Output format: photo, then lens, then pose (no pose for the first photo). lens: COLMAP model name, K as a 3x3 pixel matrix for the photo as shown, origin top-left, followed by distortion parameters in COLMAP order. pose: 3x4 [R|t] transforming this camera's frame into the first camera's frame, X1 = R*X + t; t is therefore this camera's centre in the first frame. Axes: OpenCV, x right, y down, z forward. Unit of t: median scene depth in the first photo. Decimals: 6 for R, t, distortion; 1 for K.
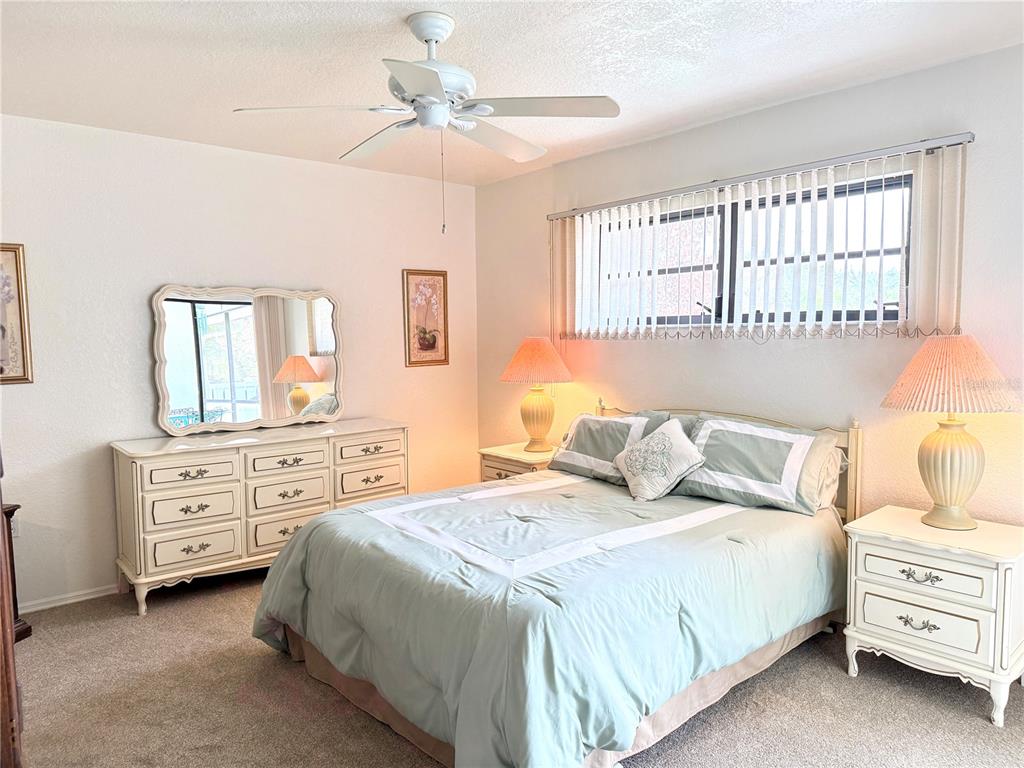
lens RADIAL K [[712.2, 0, 508.6], [0, 712.2, 382.6], [0, 0, 1]] dist [0.099112, -0.162587]
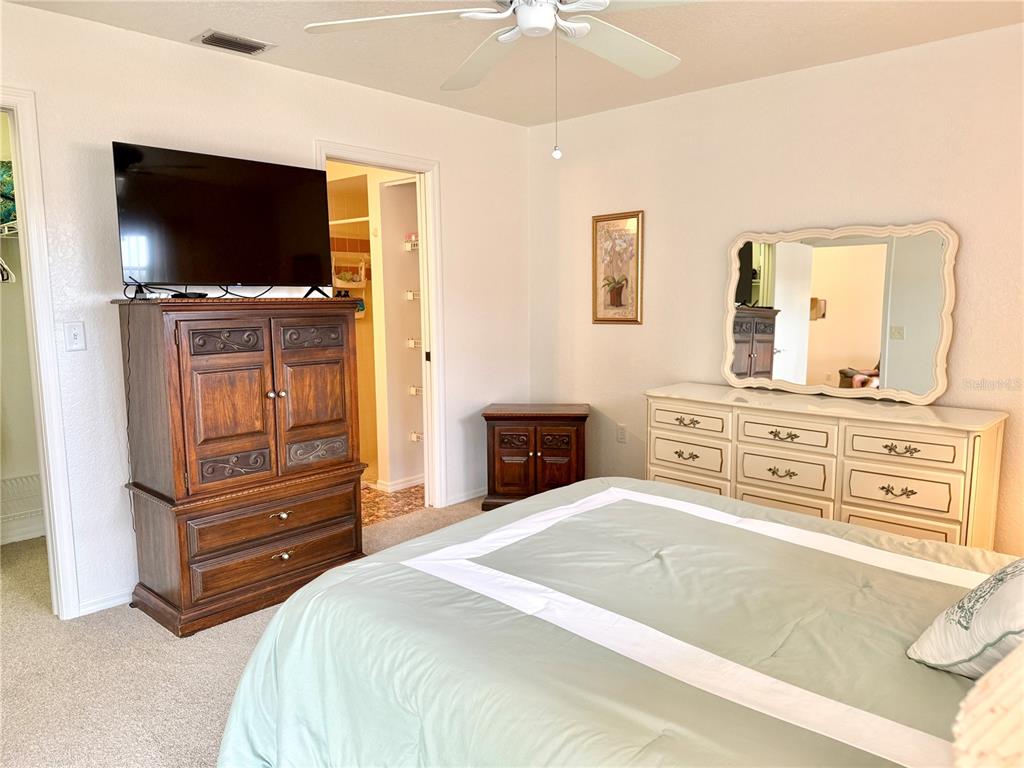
lens RADIAL K [[712.2, 0, 508.6], [0, 712.2, 382.6], [0, 0, 1]] dist [0.099112, -0.162587]
pose [[0.102324, 0.134653, -0.985595, 0.538683], [-0.065009, 0.989583, 0.128449, -0.043268], [0.992625, 0.050929, 0.110012, 0.637211]]
